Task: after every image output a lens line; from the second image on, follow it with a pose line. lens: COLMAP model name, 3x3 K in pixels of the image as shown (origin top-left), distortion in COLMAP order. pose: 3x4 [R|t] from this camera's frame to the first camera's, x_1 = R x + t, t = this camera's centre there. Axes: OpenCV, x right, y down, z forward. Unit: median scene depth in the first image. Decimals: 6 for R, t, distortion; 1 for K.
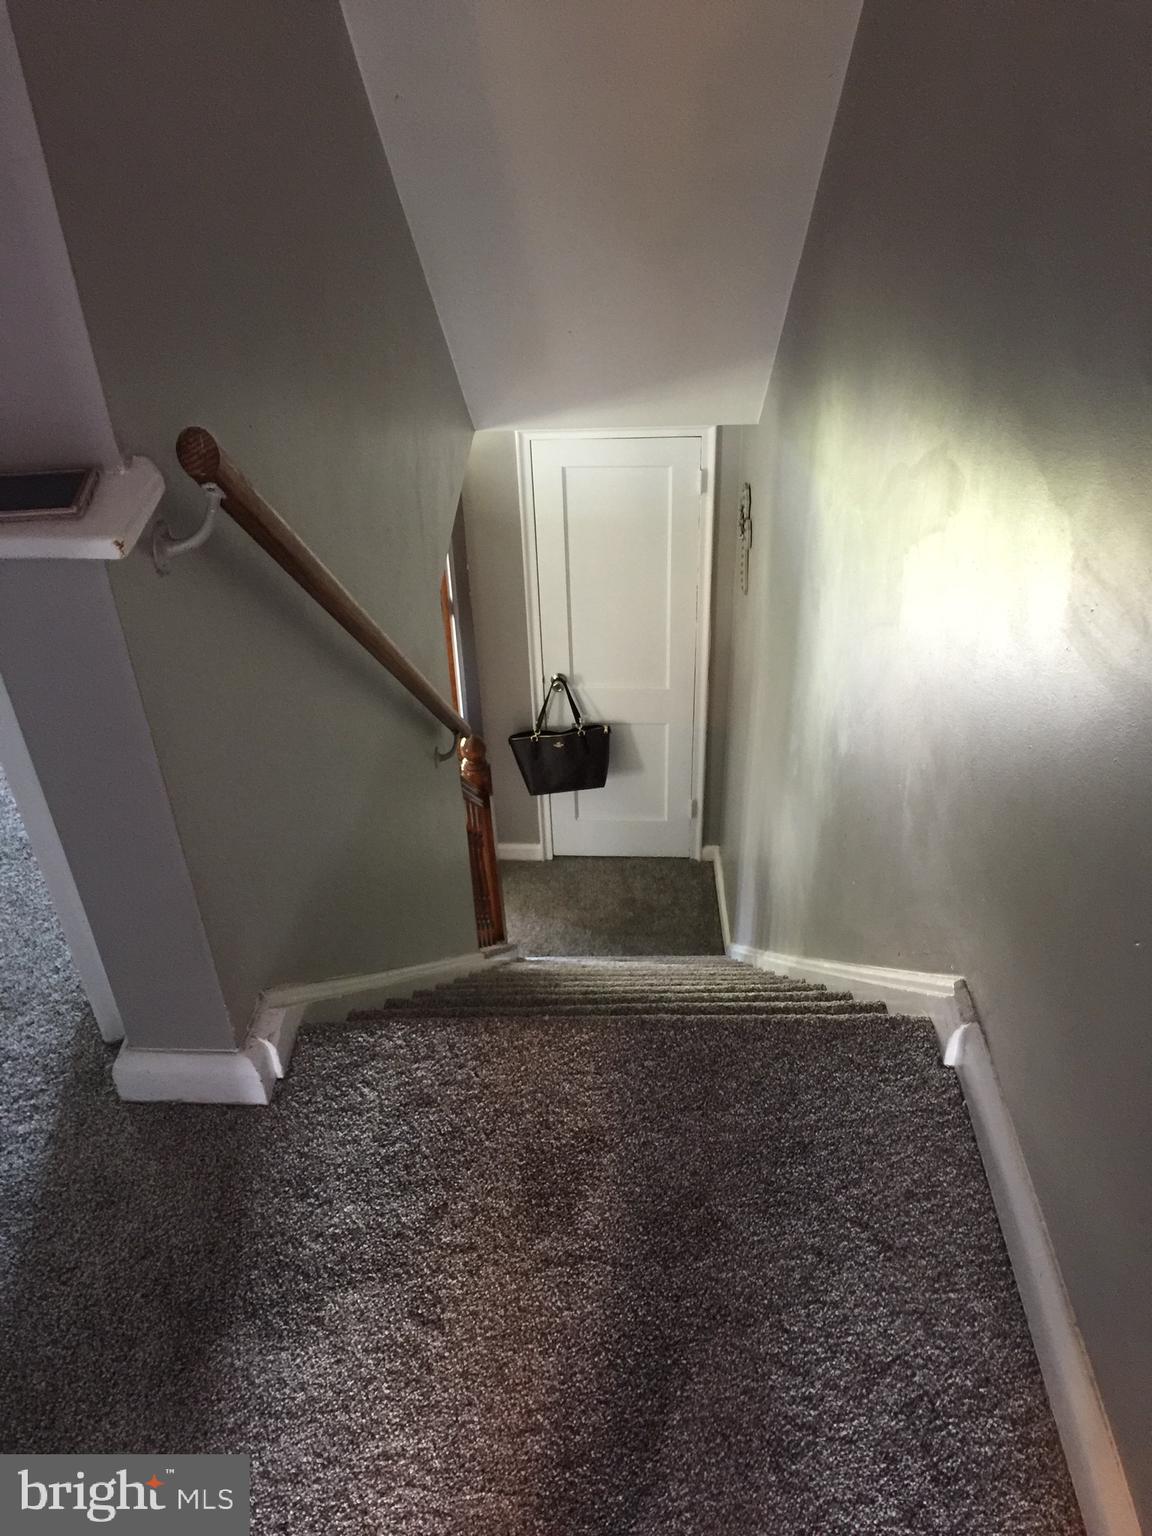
lens RADIAL K [[1262.9, 0, 586.6], [0, 1262.9, 748.0], [0, 0, 1]] dist [0.076306, -0.095880]
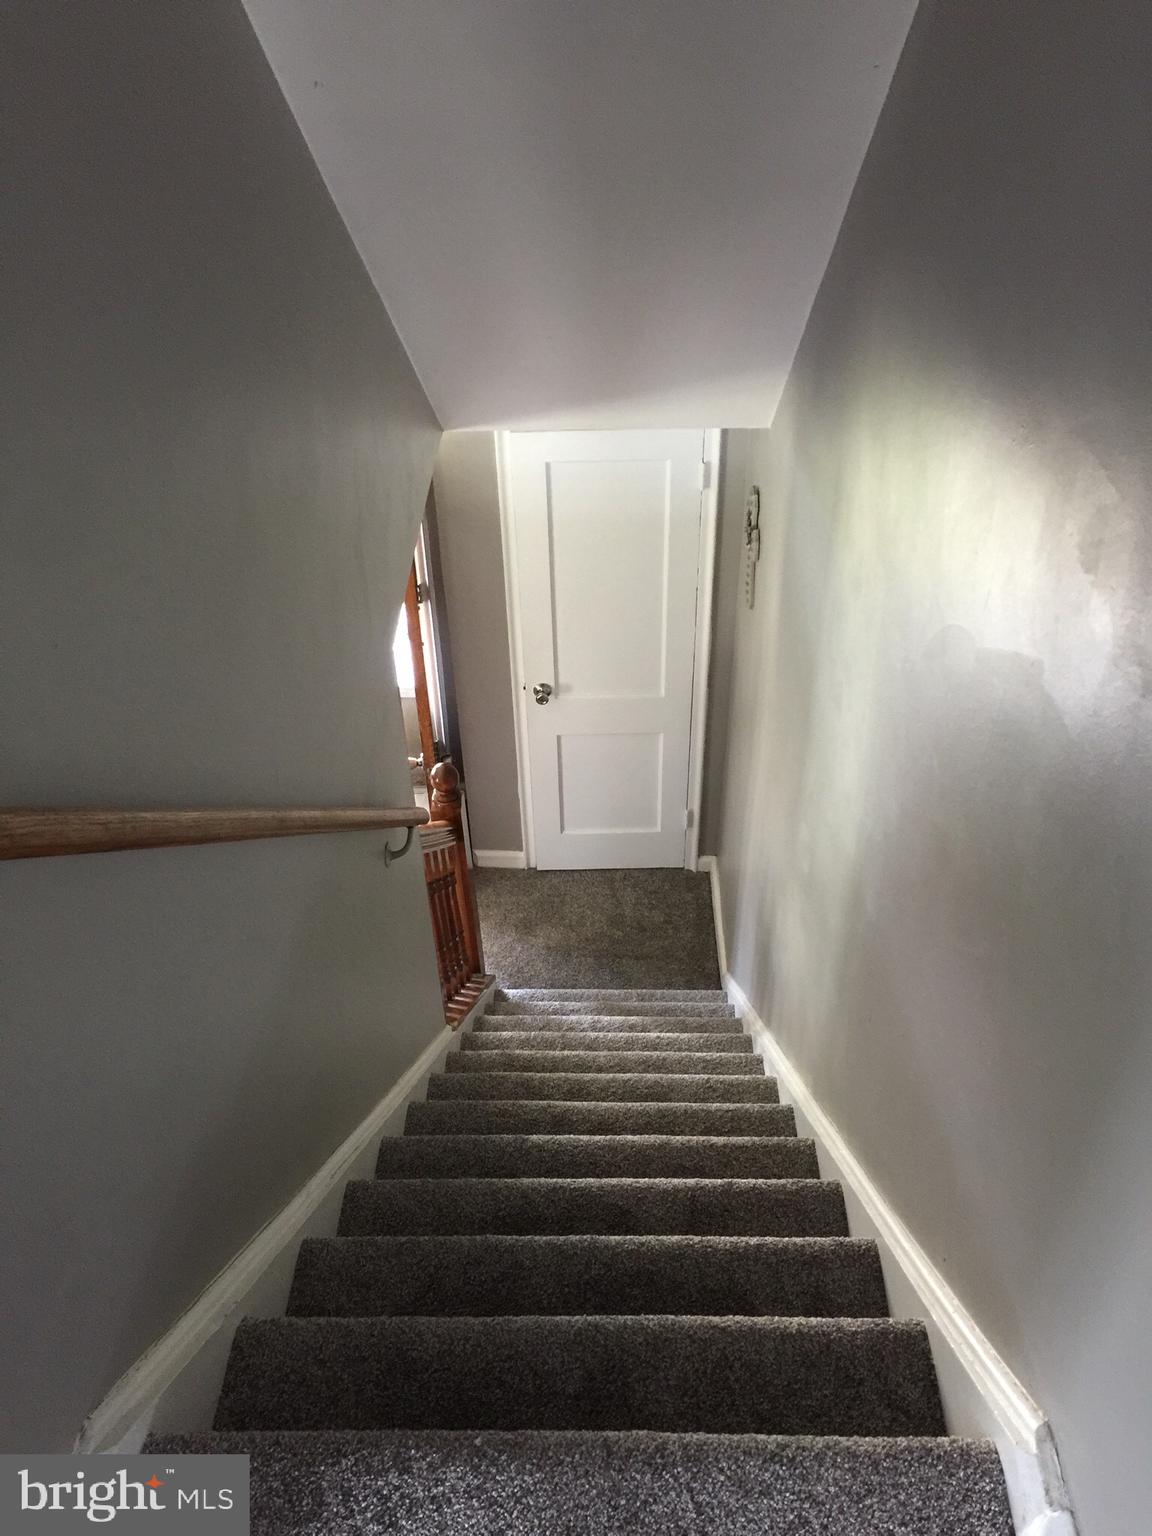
lens RADIAL K [[1262.9, 0, 586.6], [0, 1262.9, 748.0], [0, 0, 1]] dist [0.076306, -0.095880]
pose [[0.999949, 0.009960, 0.001462, 0.009462], [-0.010043, 0.996988, 0.076901, -0.088544], [-0.000691, -0.076911, 0.997038, 0.103197]]
